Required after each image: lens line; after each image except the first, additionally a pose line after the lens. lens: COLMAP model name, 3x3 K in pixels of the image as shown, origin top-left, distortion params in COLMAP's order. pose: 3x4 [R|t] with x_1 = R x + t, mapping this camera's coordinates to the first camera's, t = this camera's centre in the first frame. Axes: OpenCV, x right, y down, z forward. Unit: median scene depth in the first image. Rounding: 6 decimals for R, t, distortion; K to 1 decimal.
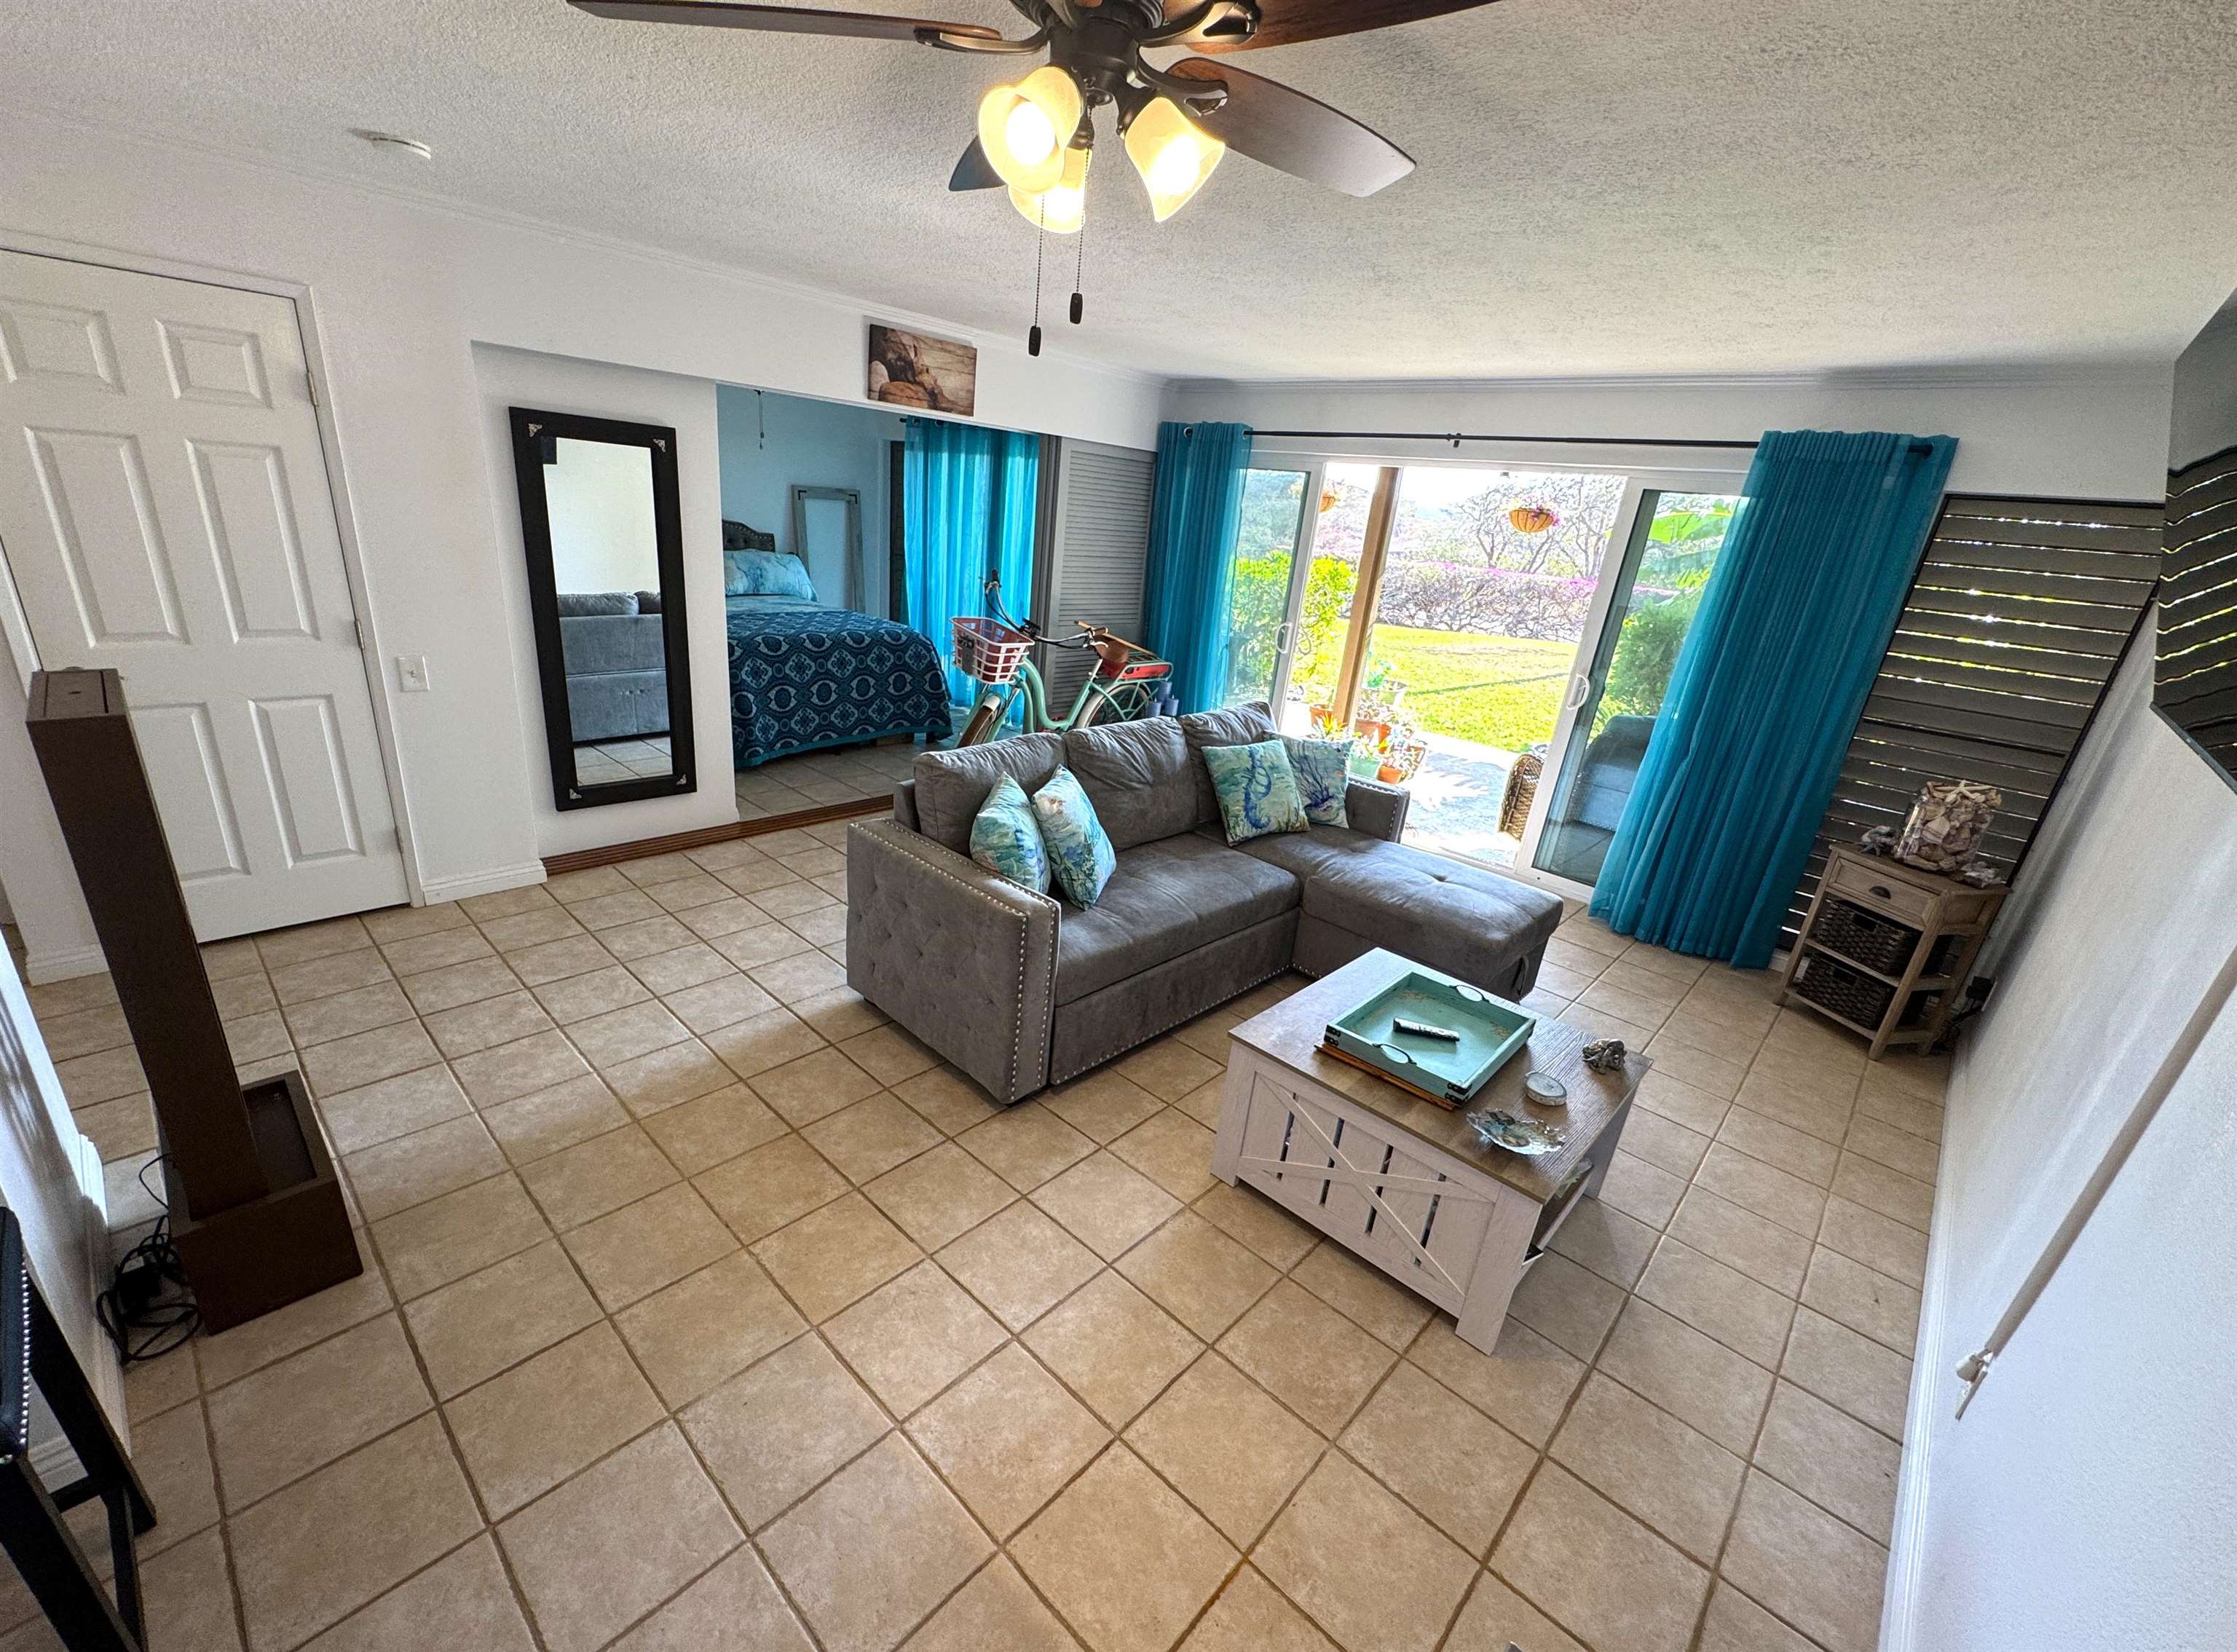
lens RADIAL K [[899.5, 0, 1084.4], [0, 899.5, 861.6], [0, 0, 1]] dist [-0.003521, 0.001033]
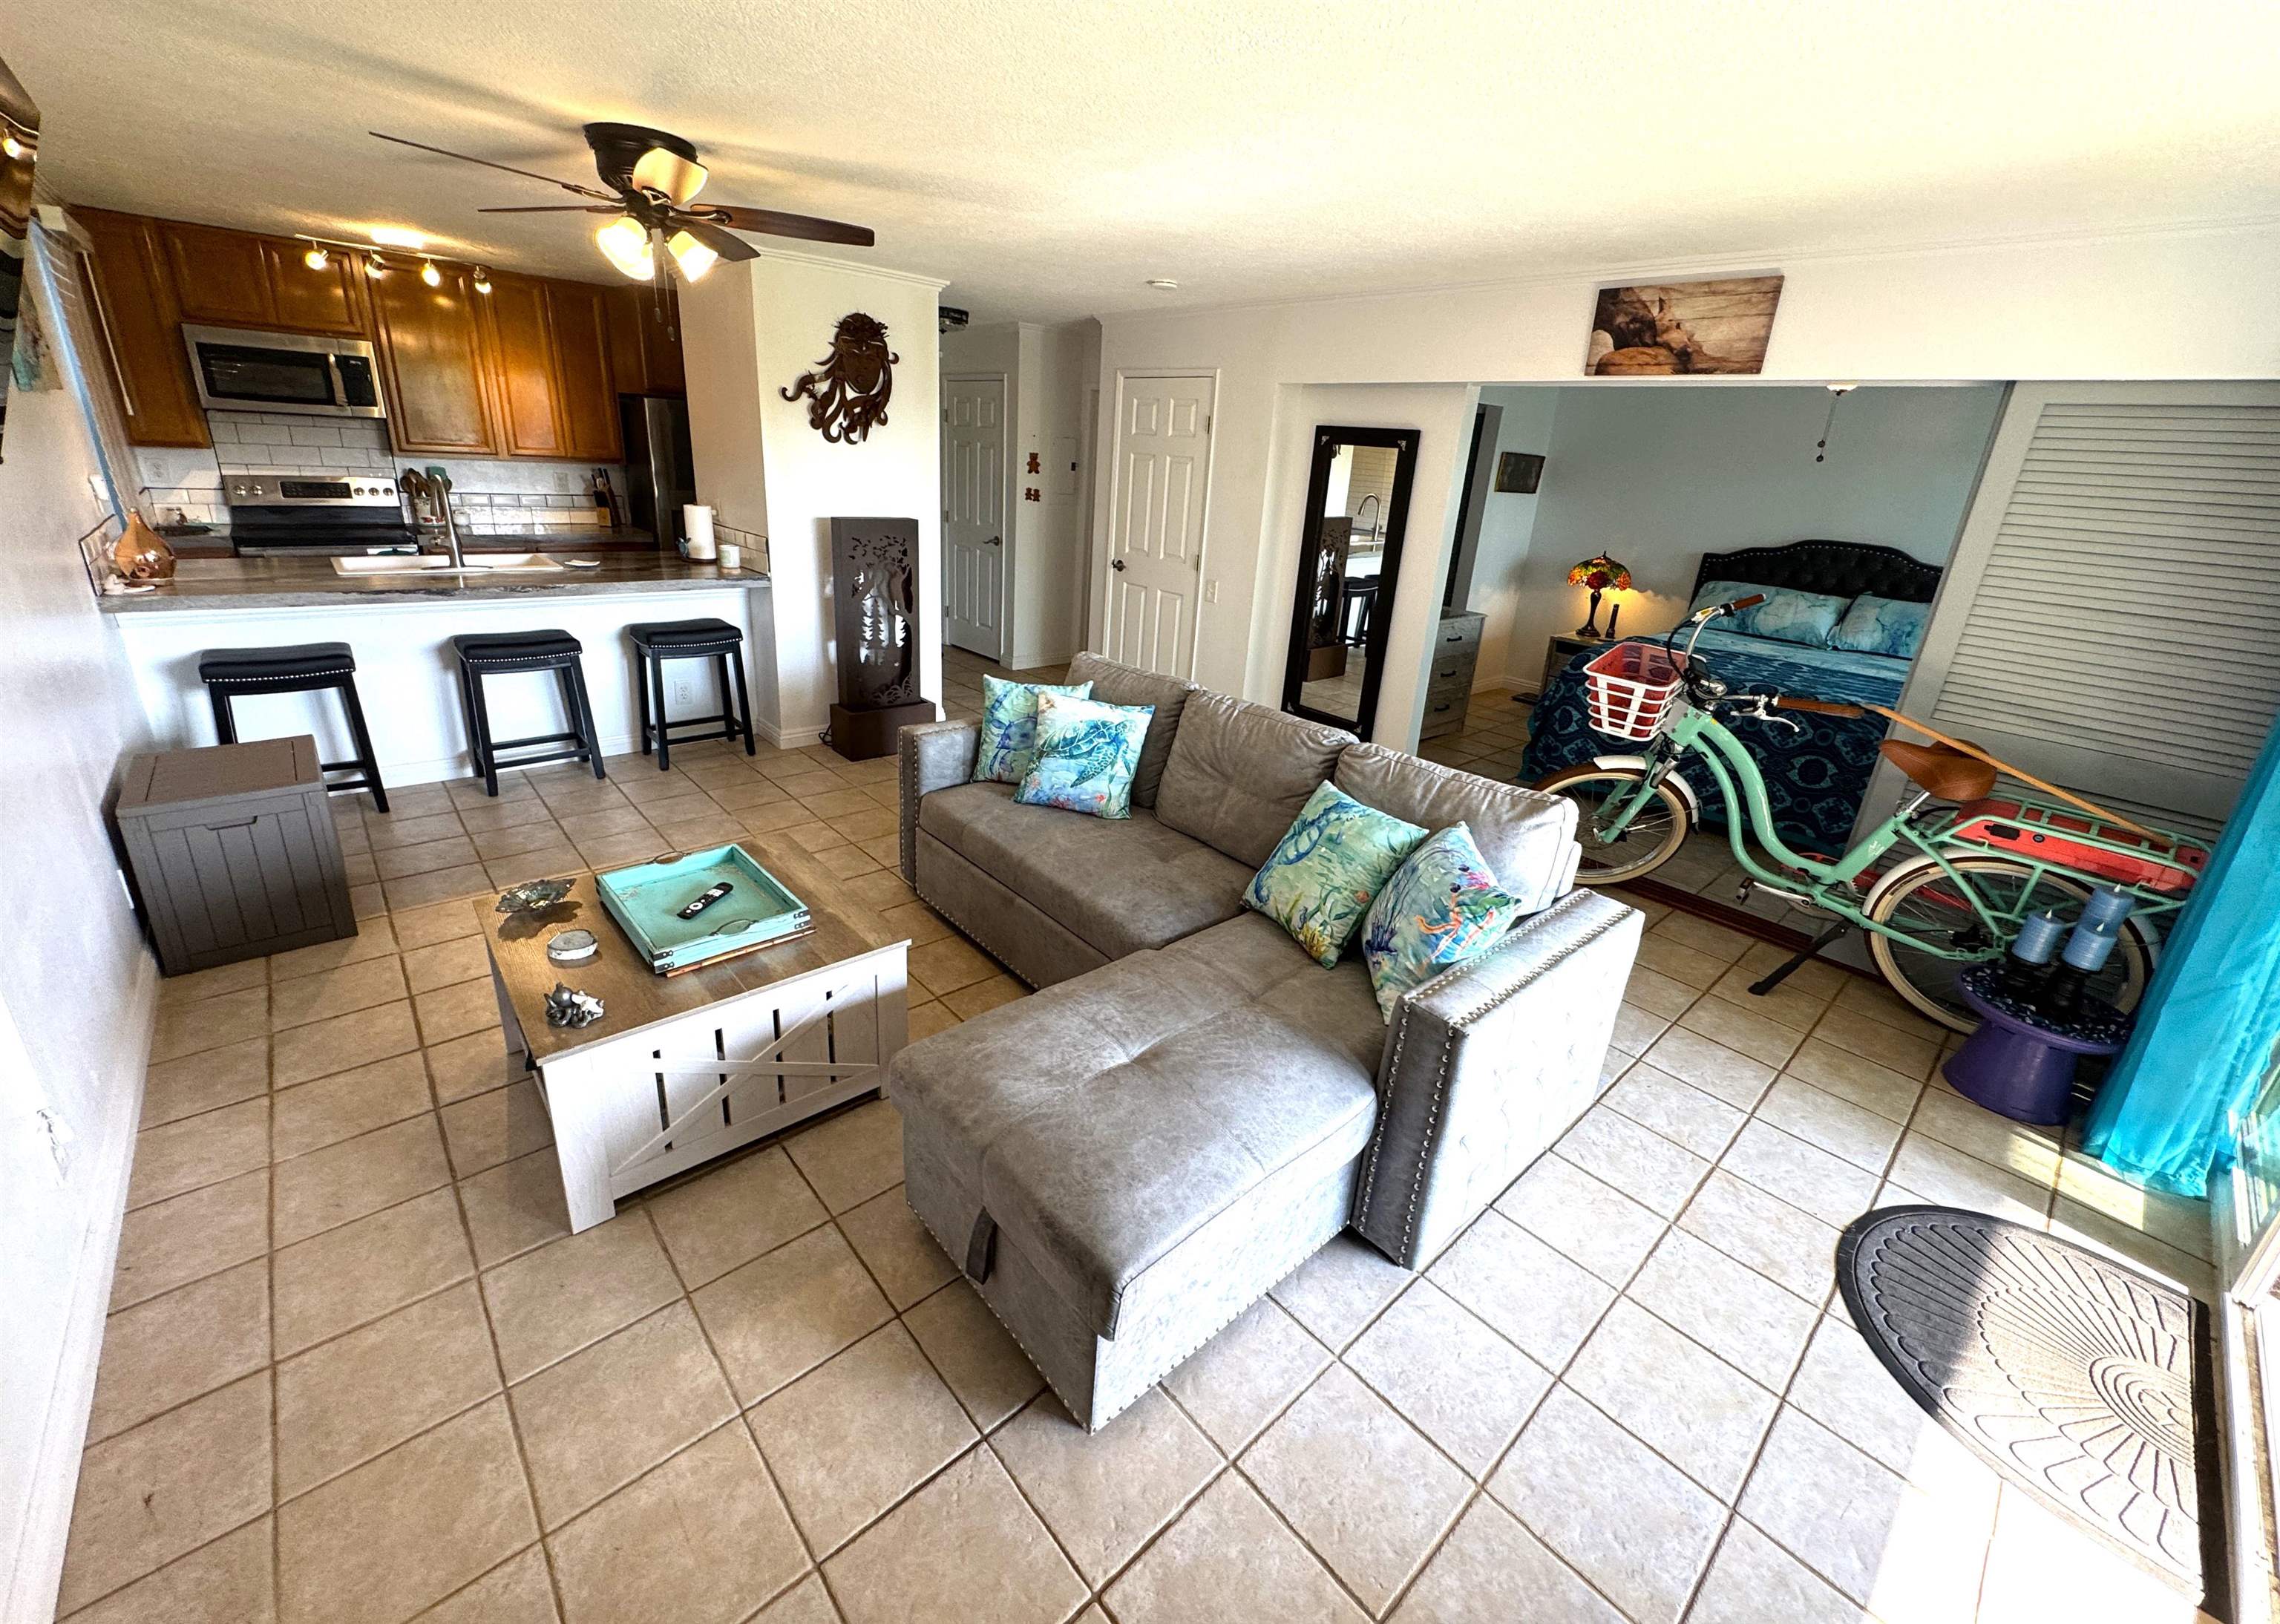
lens RADIAL K [[902.6, 0, 1154.9], [0, 902.6, 780.9], [0, 0, 1]] dist [-0.004417, -0.000011]
pose [[-0.049774, 0.254767, -0.965721, 0.689632], [-0.433513, 0.865575, 0.250691, -0.207767], [0.899771, 0.431131, 0.067362, 0.711264]]
